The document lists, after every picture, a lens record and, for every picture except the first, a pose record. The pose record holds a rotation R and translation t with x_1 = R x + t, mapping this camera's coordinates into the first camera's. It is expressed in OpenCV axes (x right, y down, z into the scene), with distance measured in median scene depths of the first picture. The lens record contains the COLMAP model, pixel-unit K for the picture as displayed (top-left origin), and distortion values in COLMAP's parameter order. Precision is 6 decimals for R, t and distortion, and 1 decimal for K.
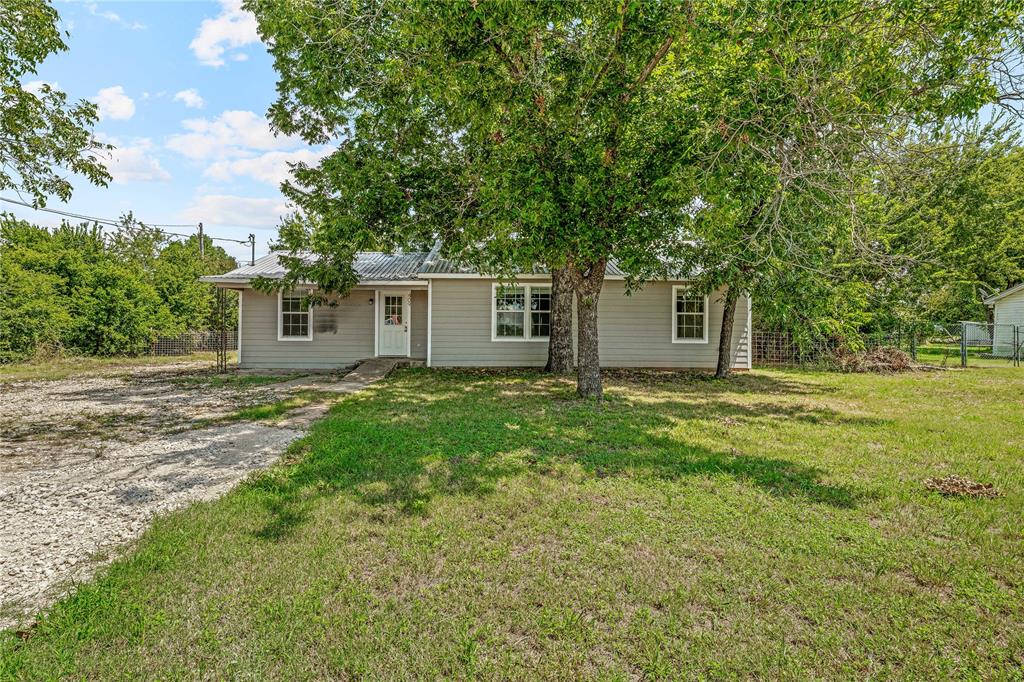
lens RADIAL K [[469.5, 0, 515.5], [0, 469.5, 333.4], [0, 0, 1]] dist [0.000314, -0.000101]
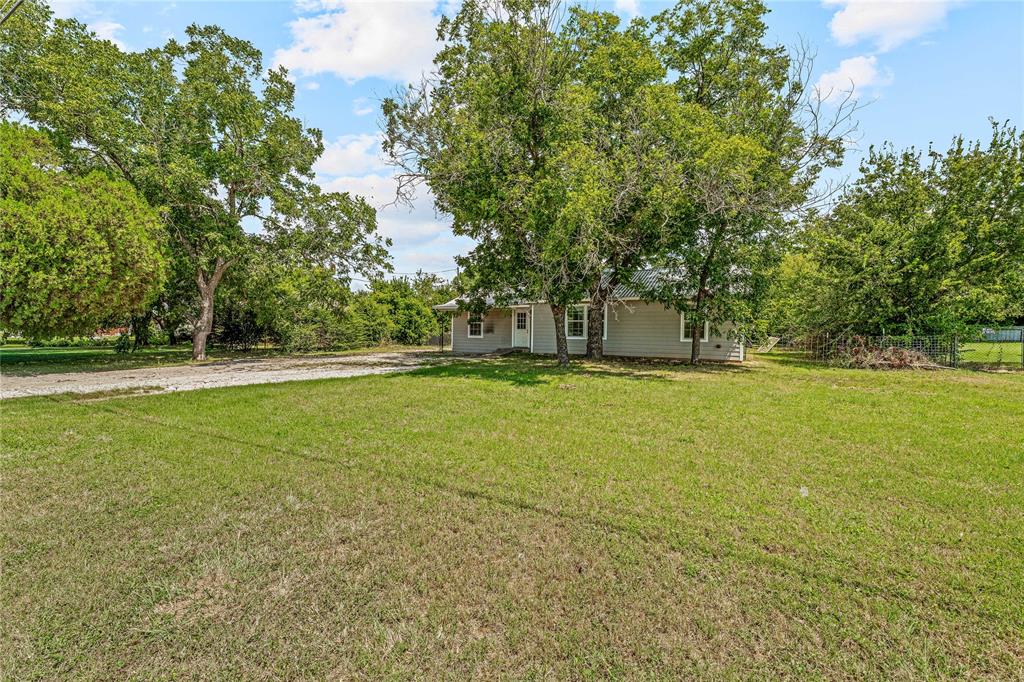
lens RADIAL K [[426.6, 0, 512.0], [0, 426.6, 341.0], [0, 0, 1]] dist [0.000246, 0.000002]
pose [[0.855620, 0.012906, -0.517444, 0.448179], [-0.004591, 0.999839, 0.017347, -0.001209], [0.517584, -0.012466, 0.855541, -0.321054]]
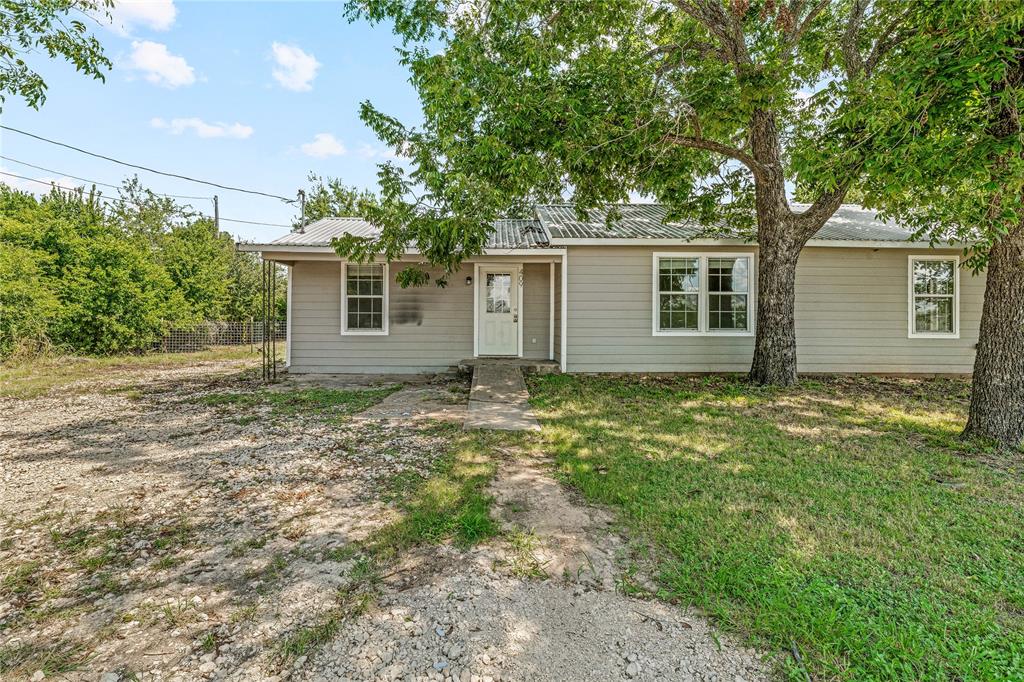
lens RADIAL K [[470.6, 0, 509.7], [0, 470.6, 324.1], [0, 0, 1]] dist [0.000069, 0.000349]
pose [[0.999942, -0.001954, -0.010624, -0.196823], [0.001972, 0.999997, 0.001716, -0.001938], [0.010621, -0.001737, 0.999942, 0.229406]]
